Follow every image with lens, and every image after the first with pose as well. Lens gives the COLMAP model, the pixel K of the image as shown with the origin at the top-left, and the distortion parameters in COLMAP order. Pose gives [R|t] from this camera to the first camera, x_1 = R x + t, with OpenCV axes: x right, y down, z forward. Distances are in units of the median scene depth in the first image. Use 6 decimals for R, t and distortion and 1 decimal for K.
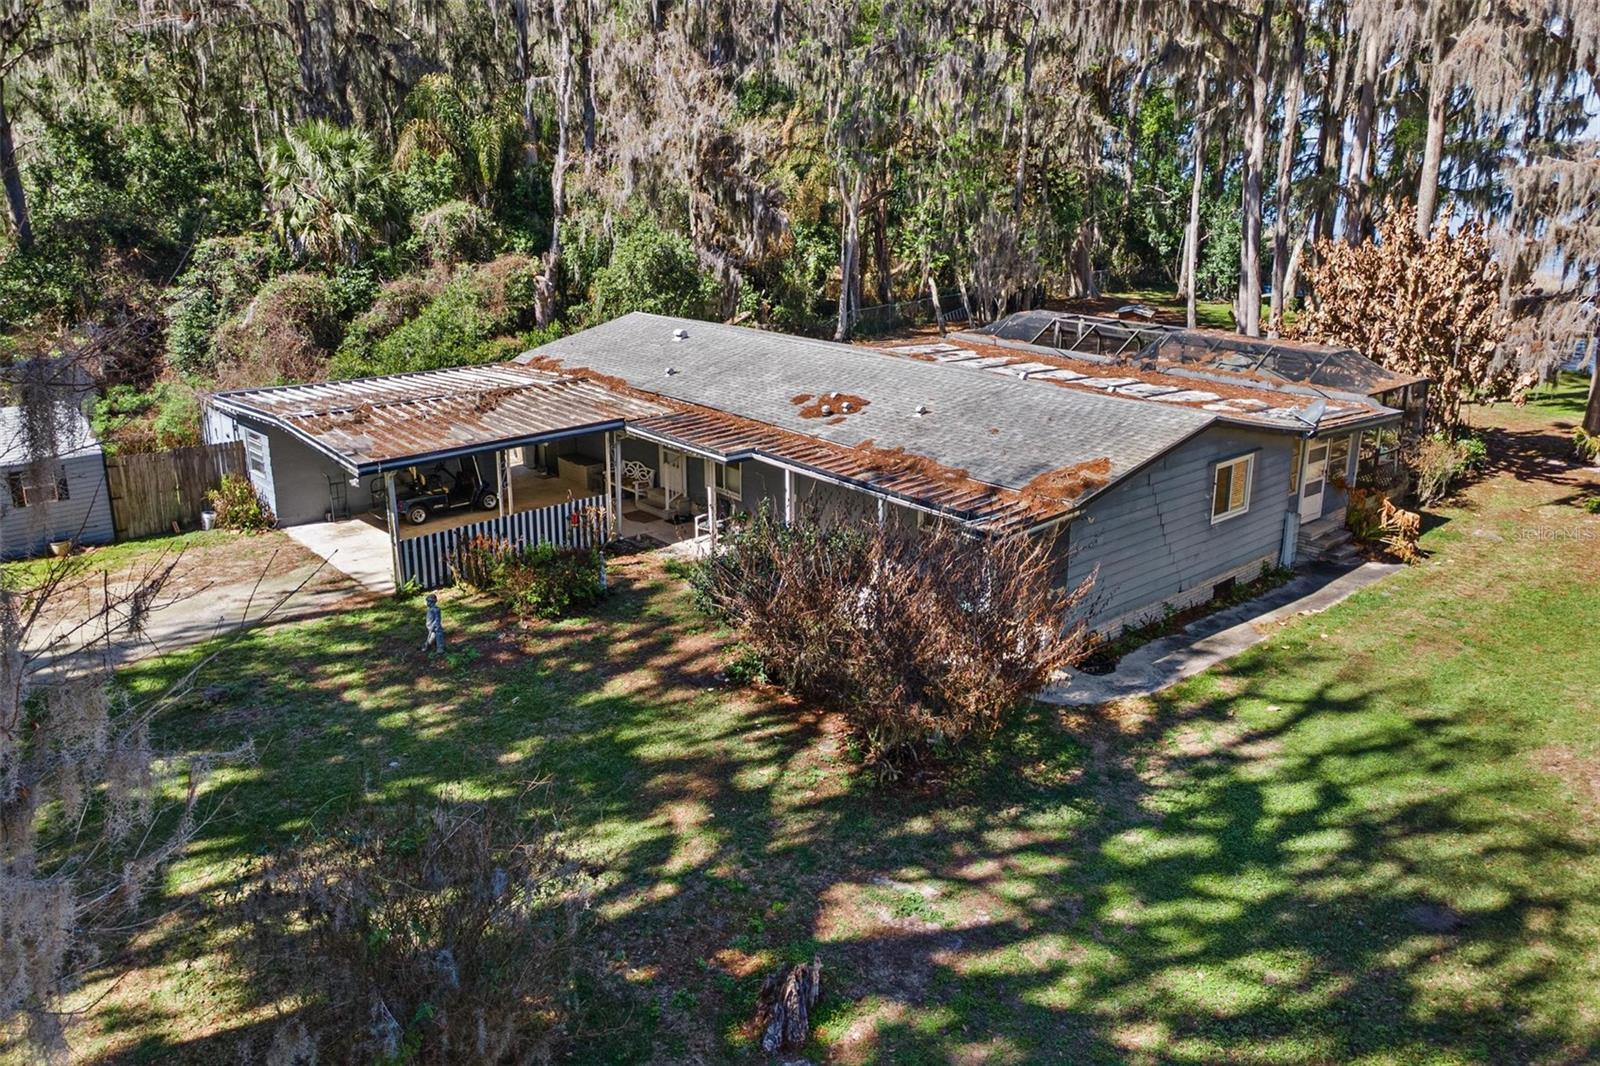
lens RADIAL K [[1167.0, 0, 806.0], [0, 1167.0, 484.0], [0, 0, 1]] dist [0.053380, -0.063459]
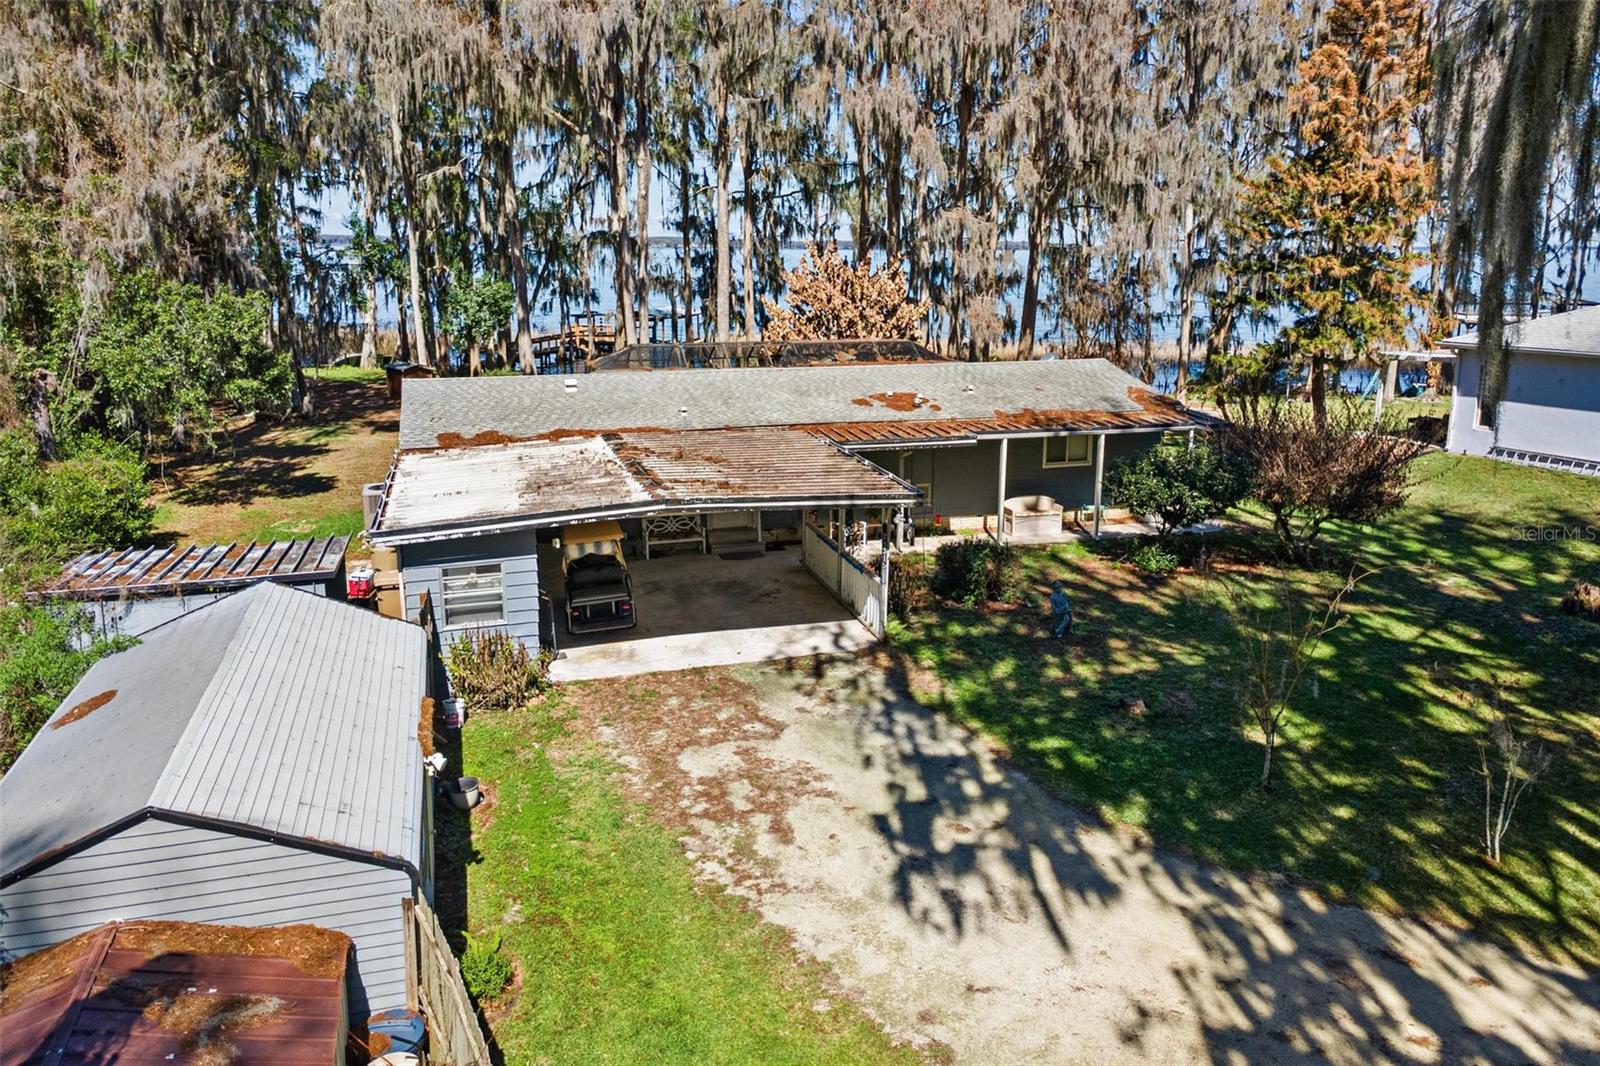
lens RADIAL K [[1167.0, 0, 806.0], [0, 1167.0, 484.0], [0, 0, 1]] dist [0.053380, -0.063459]
pose [[0.403638, -0.176752, 0.897683, -1.232437], [0.247722, 0.965626, 0.078742, -0.114626], [-0.880744, 0.190593, 0.433548, 0.674399]]
